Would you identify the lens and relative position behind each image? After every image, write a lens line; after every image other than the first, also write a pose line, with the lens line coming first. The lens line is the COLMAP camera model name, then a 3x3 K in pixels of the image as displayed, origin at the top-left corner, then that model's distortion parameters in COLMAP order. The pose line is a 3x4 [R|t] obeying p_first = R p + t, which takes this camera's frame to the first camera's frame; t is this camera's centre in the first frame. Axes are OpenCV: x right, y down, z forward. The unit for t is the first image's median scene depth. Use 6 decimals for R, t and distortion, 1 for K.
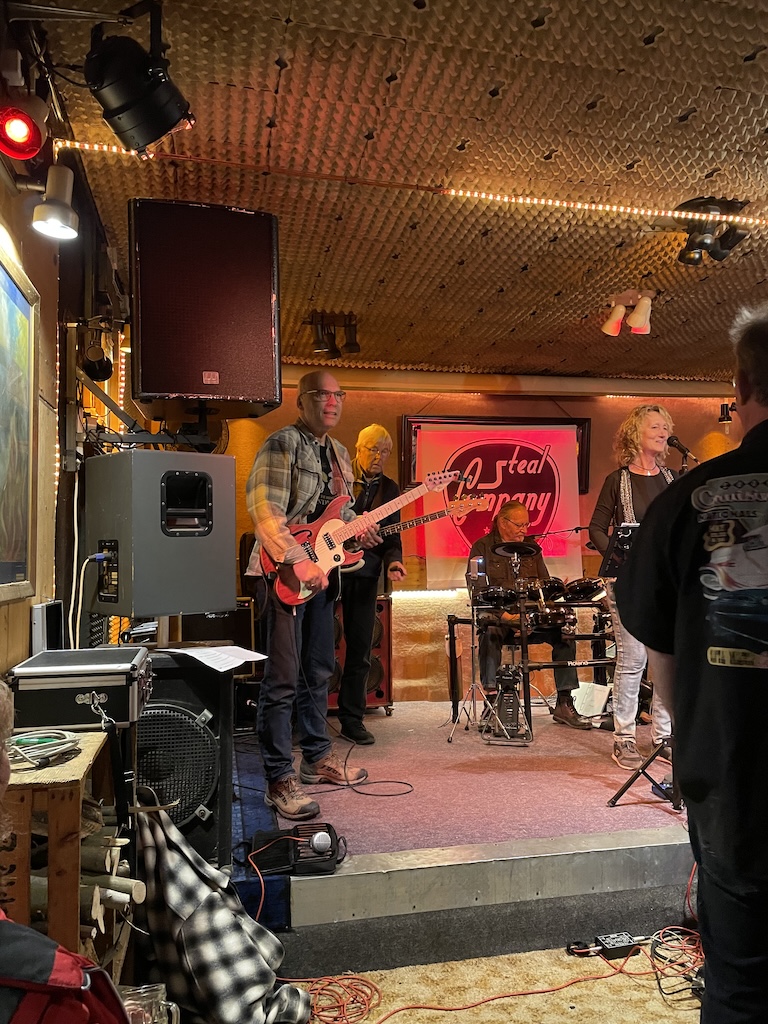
lens RADIAL K [[774.3, 0, 387.6], [0, 774.3, 511.4], [0, 0, 1]] dist [0.102280, -0.131097]
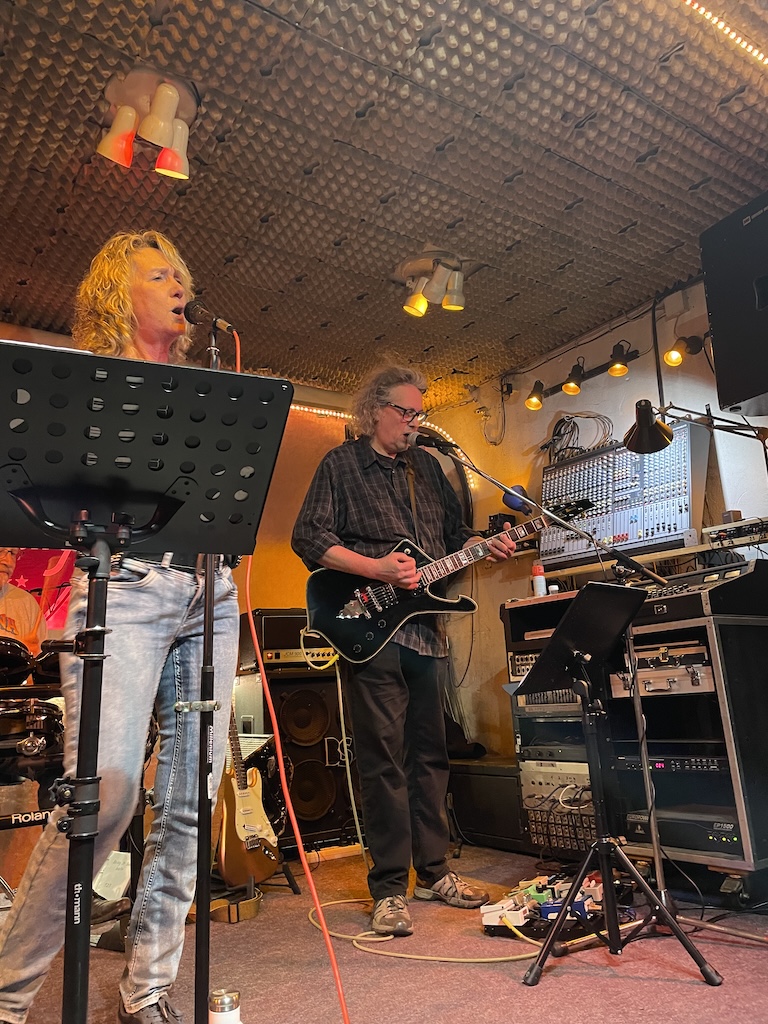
lens RADIAL K [[776.7, 0, 387.2], [0, 776.7, 505.2], [0, 0, 1]] dist [0.103655, -0.138077]
pose [[0.919493, 0.054945, 0.389247, 0.280565], [0.014814, 0.984637, -0.173982, 0.109730], [-0.392827, 0.165742, 0.904553, 0.517172]]
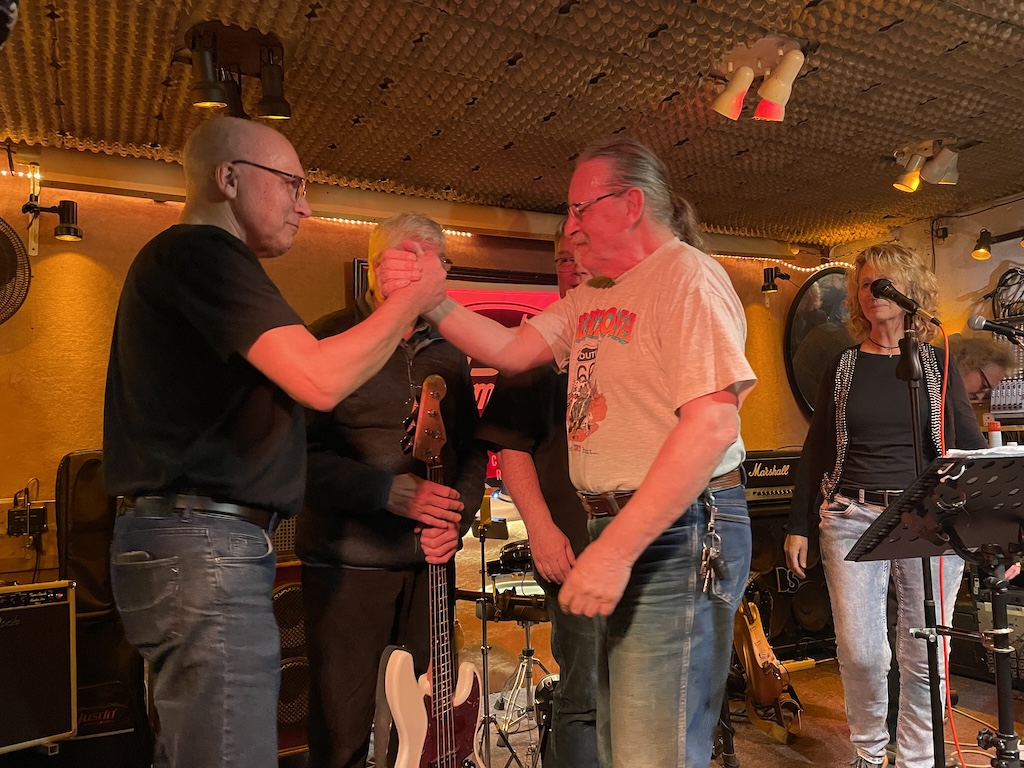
lens RADIAL K [[775.0, 0, 515.6], [0, 775.0, 382.6], [0, 0, 1]] dist [0.093891, -0.122603]
pose [[0.963891, -0.000863, 0.266296, -0.034668], [0.007156, 0.999718, -0.022665, -0.011255], [-0.266201, 0.023752, 0.963625, 0.506802]]
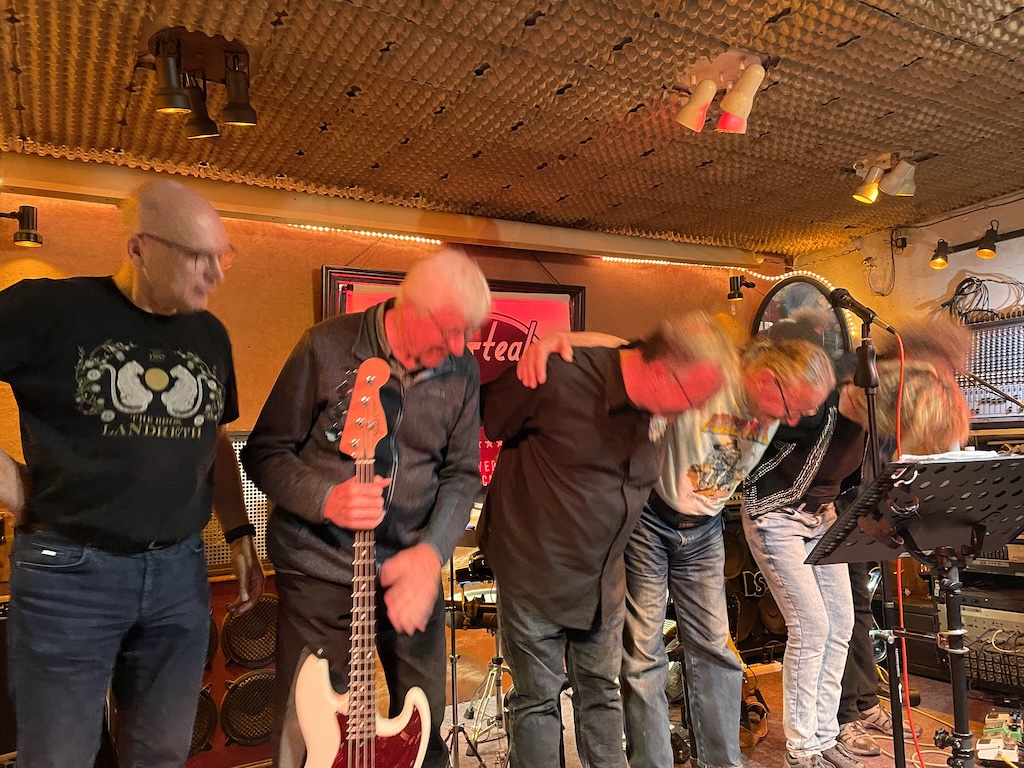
lens RADIAL K [[774.9, 0, 518.4], [0, 774.9, 379.7], [0, 0, 1]] dist [0.096936, -0.128866]
pose [[0.952741, 0.000435, 0.303784, -0.032069], [0.010533, 0.999350, -0.034467, -0.011880], [-0.303602, 0.036038, 0.952117, 0.503345]]
